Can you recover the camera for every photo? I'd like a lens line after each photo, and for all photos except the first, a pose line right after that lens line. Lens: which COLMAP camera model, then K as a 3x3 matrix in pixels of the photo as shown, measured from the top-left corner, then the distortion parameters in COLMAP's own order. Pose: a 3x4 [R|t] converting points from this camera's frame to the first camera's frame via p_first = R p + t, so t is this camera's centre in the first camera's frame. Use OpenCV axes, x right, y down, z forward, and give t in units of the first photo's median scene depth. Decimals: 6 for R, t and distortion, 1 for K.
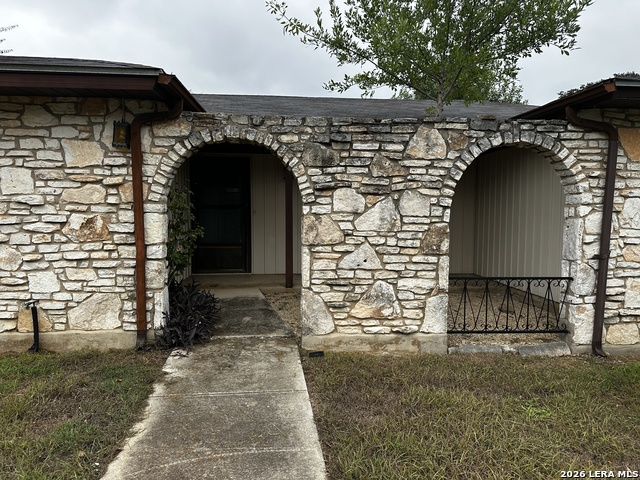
lens RADIAL K [[444.5, 0, 319.9], [0, 444.5, 247.3], [0, 0, 1]] dist [0.112772, -0.157715]
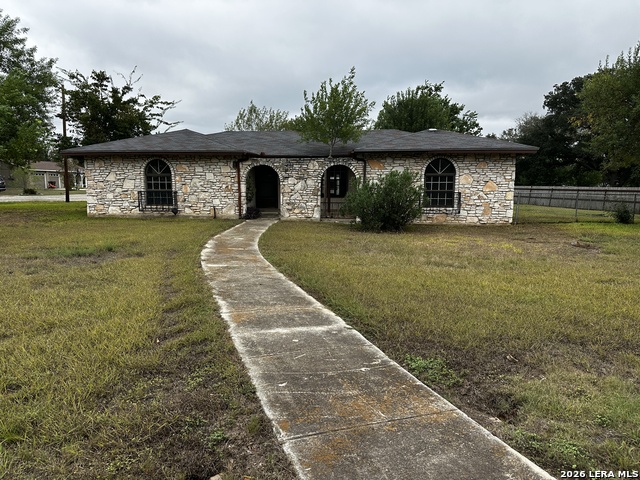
lens RADIAL K [[444.5, 0, 319.9], [0, 444.5, 247.3], [0, 0, 1]] dist [0.112772, -0.157715]
pose [[0.985352, 0.021174, -0.169211, 0.926007], [-0.009089, 0.997372, 0.071881, 0.178061], [0.170289, -0.069291, 0.982955, -2.639909]]
